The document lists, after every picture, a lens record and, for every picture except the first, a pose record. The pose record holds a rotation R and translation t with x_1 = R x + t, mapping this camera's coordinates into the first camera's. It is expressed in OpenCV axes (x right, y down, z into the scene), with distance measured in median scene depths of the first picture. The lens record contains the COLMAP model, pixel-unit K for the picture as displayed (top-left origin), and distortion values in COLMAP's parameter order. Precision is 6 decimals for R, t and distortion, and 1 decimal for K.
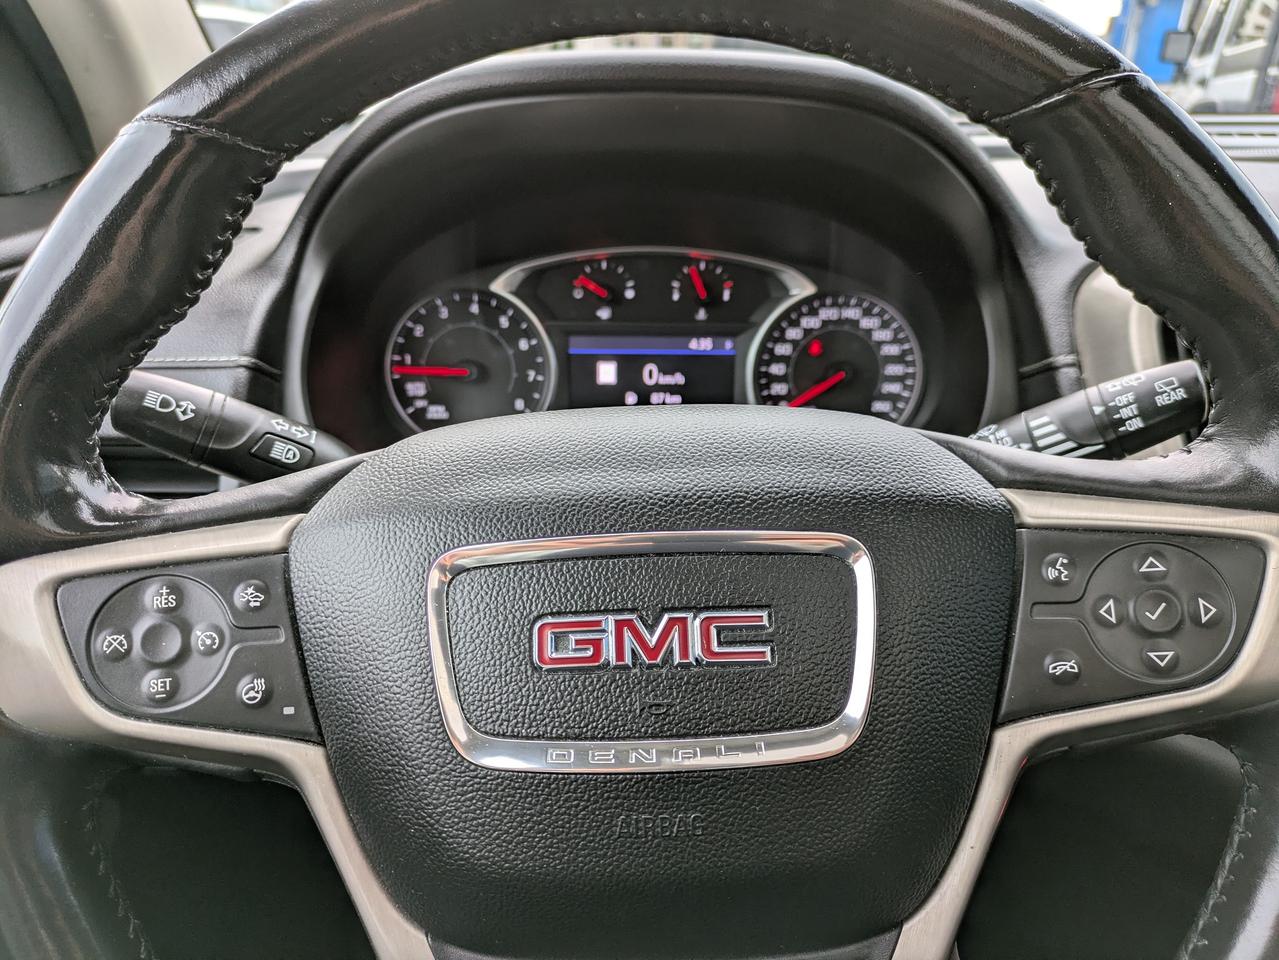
lens RADIAL K [[964.5, 0, 632.7], [0, 964.5, 491.8], [0, 0, 1]] dist [0.023740, -0.007885]
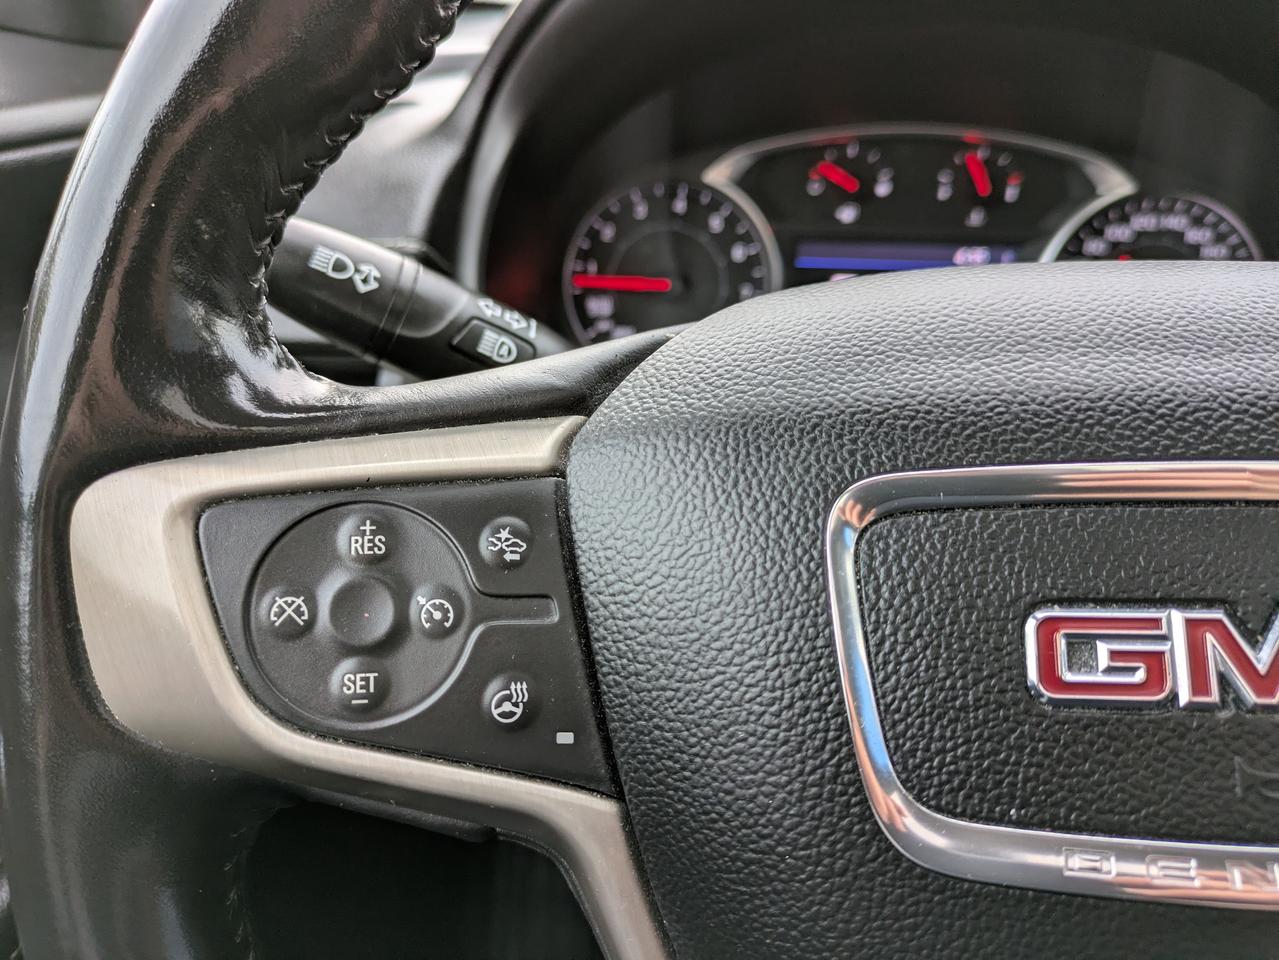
lens RADIAL K [[920.6, 0, 606.6], [0, 920.6, 493.5], [0, 0, 1]] dist [0.016442, -0.029036]
pose [[0.996289, 0.043796, -0.074098, -0.294805], [-0.042364, 0.998886, 0.020782, 0.063067], [0.074925, -0.017566, 0.997034, 0.441084]]
